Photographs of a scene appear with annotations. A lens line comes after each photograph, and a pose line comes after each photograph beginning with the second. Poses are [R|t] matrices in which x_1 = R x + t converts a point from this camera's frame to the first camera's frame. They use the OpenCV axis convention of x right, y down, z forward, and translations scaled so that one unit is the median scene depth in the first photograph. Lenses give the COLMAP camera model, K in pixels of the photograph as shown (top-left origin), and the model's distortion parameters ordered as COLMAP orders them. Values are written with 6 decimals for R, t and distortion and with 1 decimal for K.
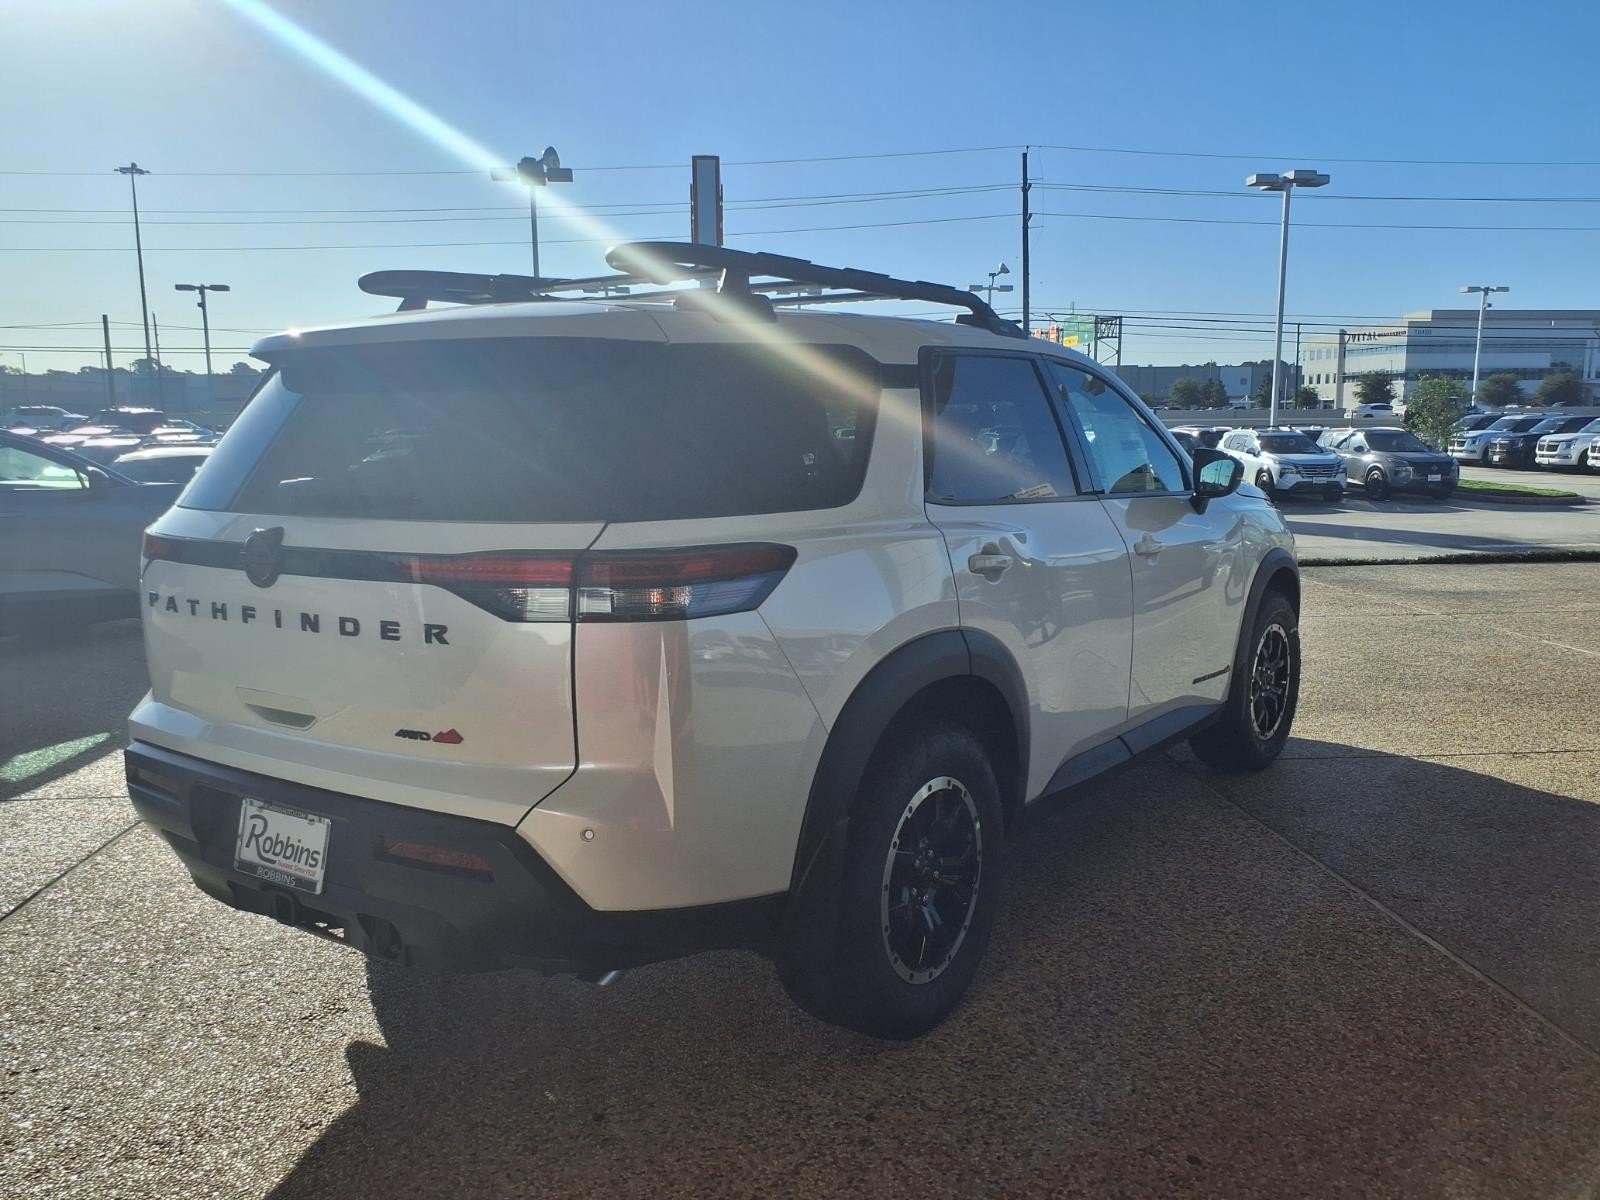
lens RADIAL K [[1286.3, 0, 795.2], [0, 1286.3, 625.3], [0, 0, 1]] dist [0.075912, -0.135281]
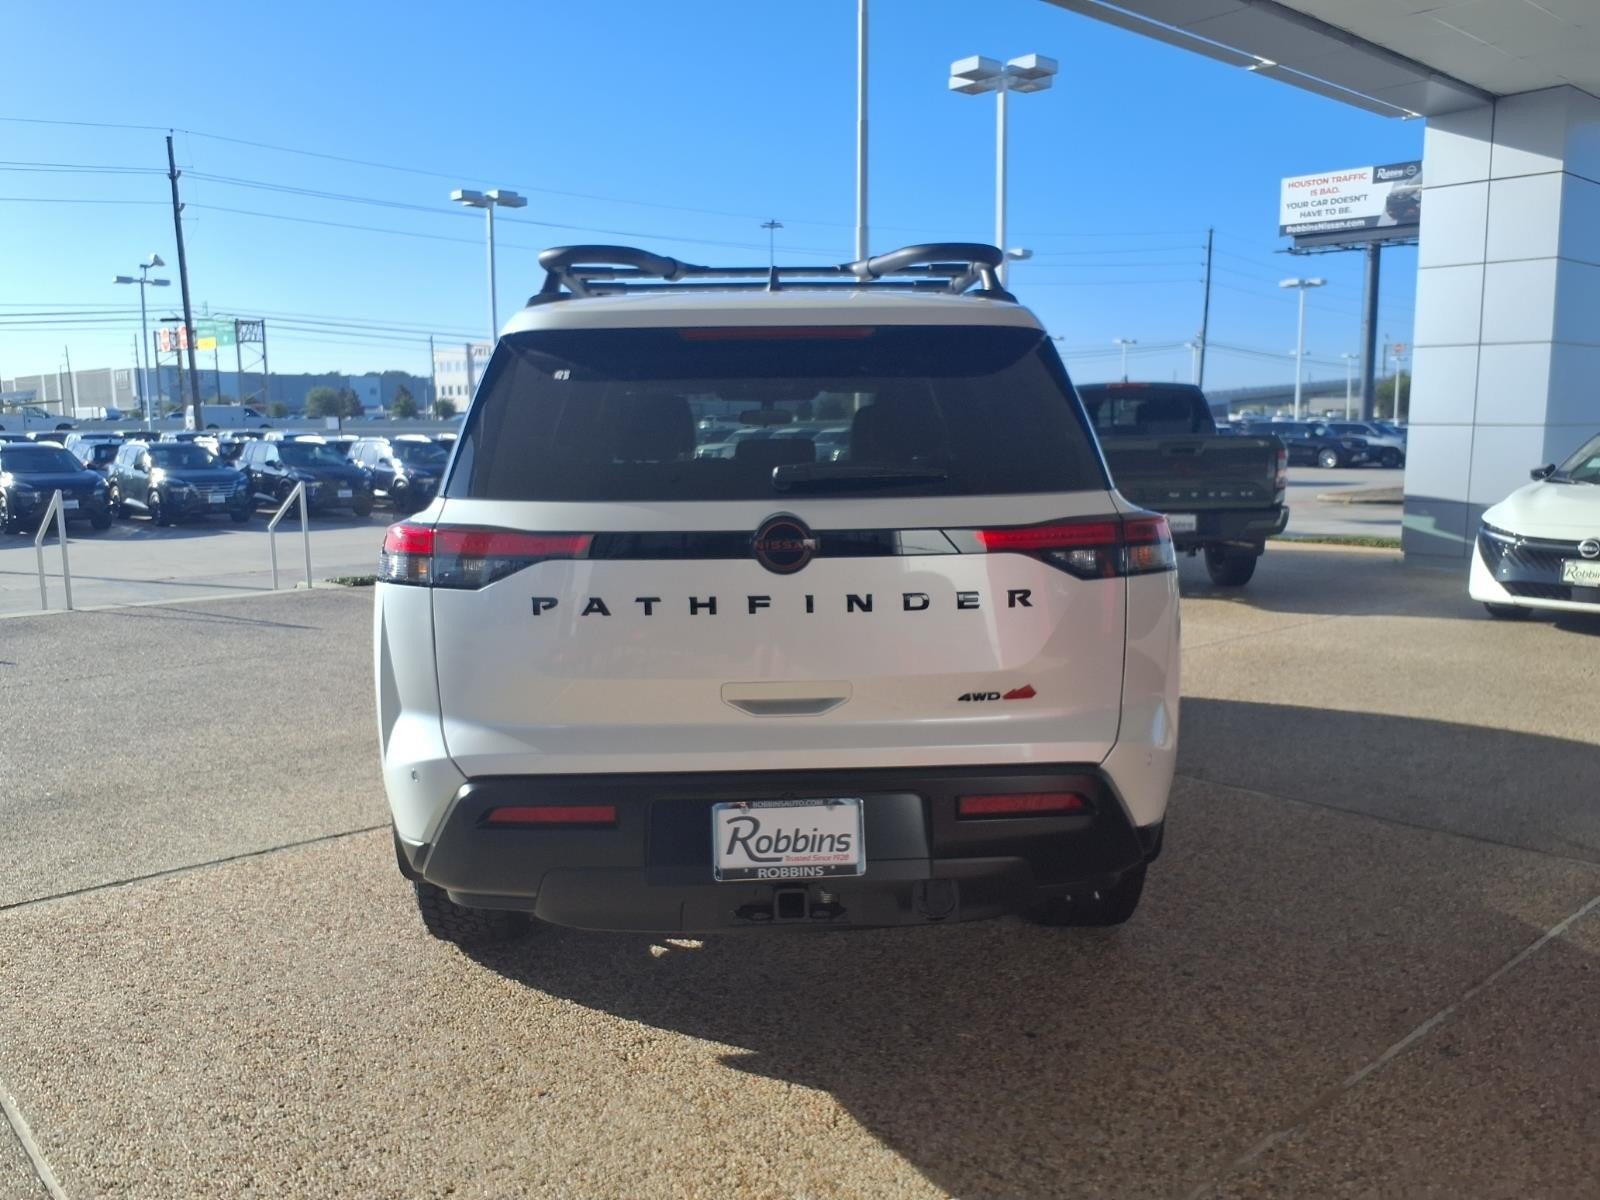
lens RADIAL K [[1332.0, 0, 800.0], [0, 1332.0, 600.0], [0, 0, 1]] dist [0.000687, -0.012303]
pose [[0.801105, -0.077141, 0.593531, -0.960566], [0.095097, 0.995467, 0.001025, -0.009223], [-0.590920, 0.055622, 0.804810, 0.182592]]
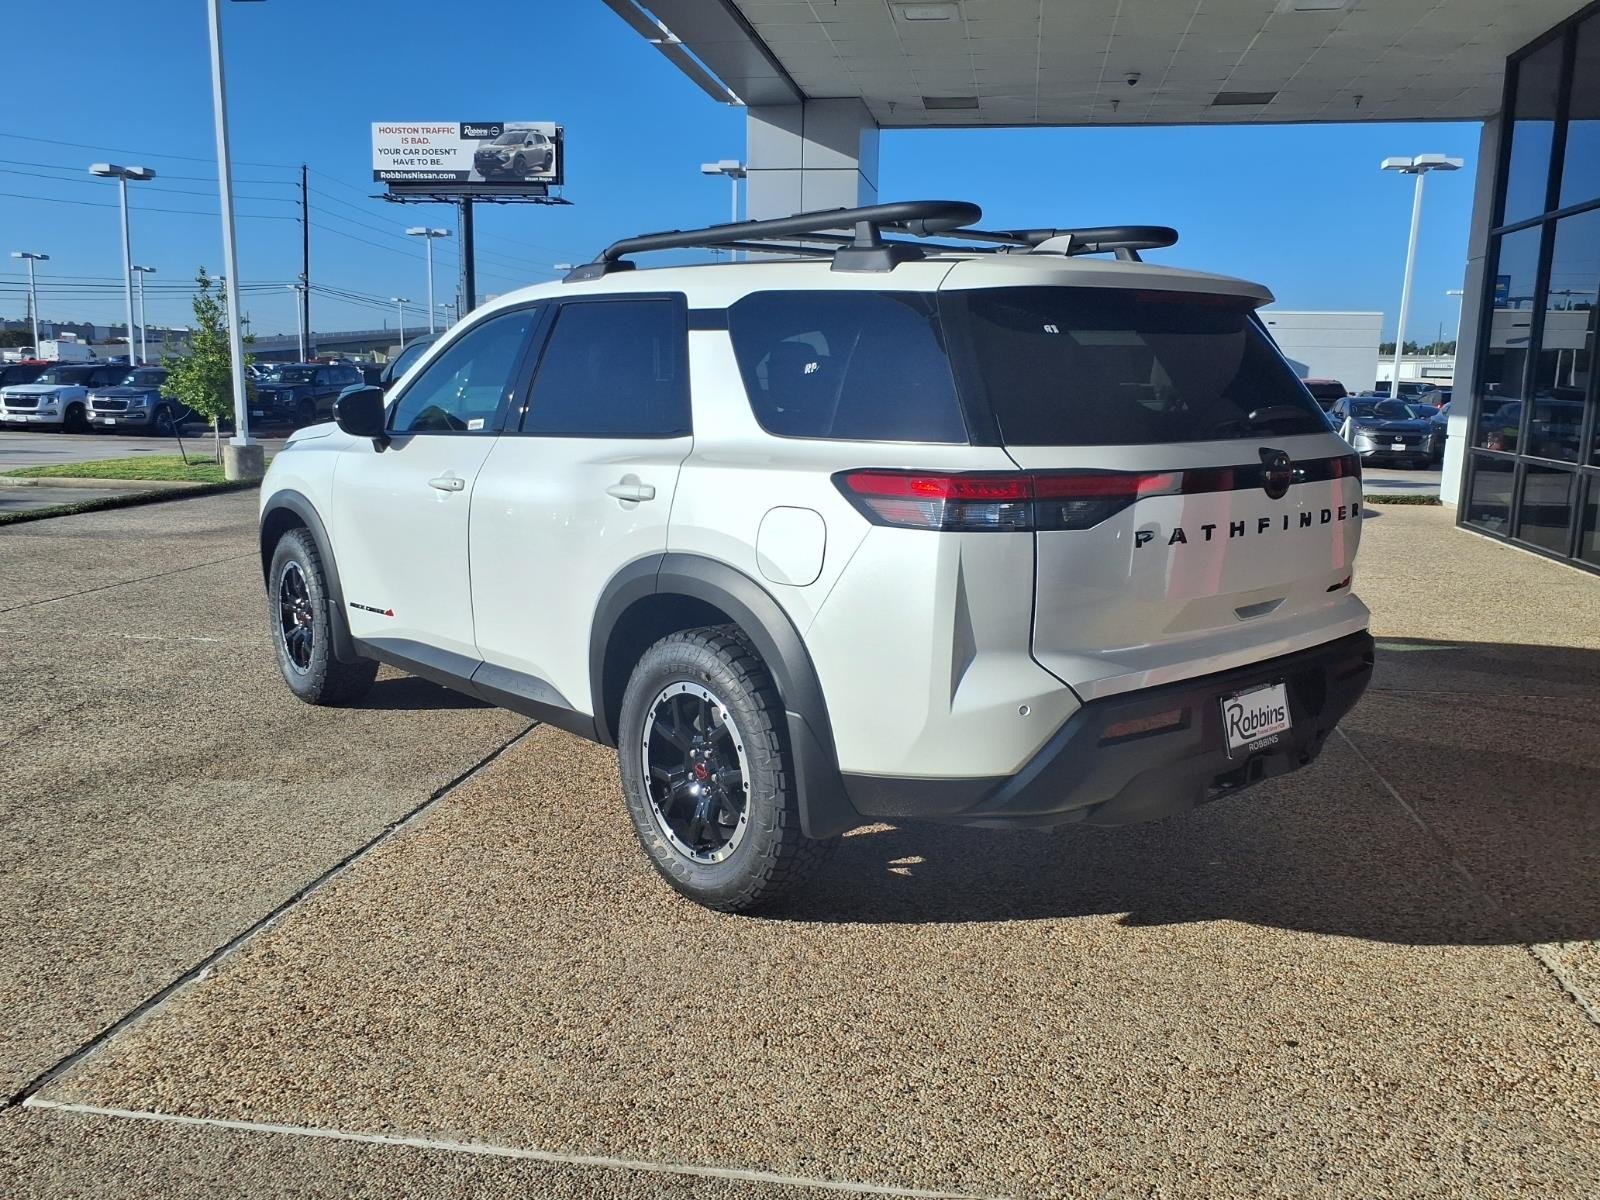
lens RADIAL K [[1306.6, 0, 847.1], [0, 1306.6, 630.3], [0, 0, 1]] dist [-0.001197, 0.001848]
pose [[0.233707, -0.179580, 0.955579, -1.612139], [0.140583, 0.978710, 0.149545, -0.141066], [-0.962090, 0.099389, 0.253977, 1.047612]]
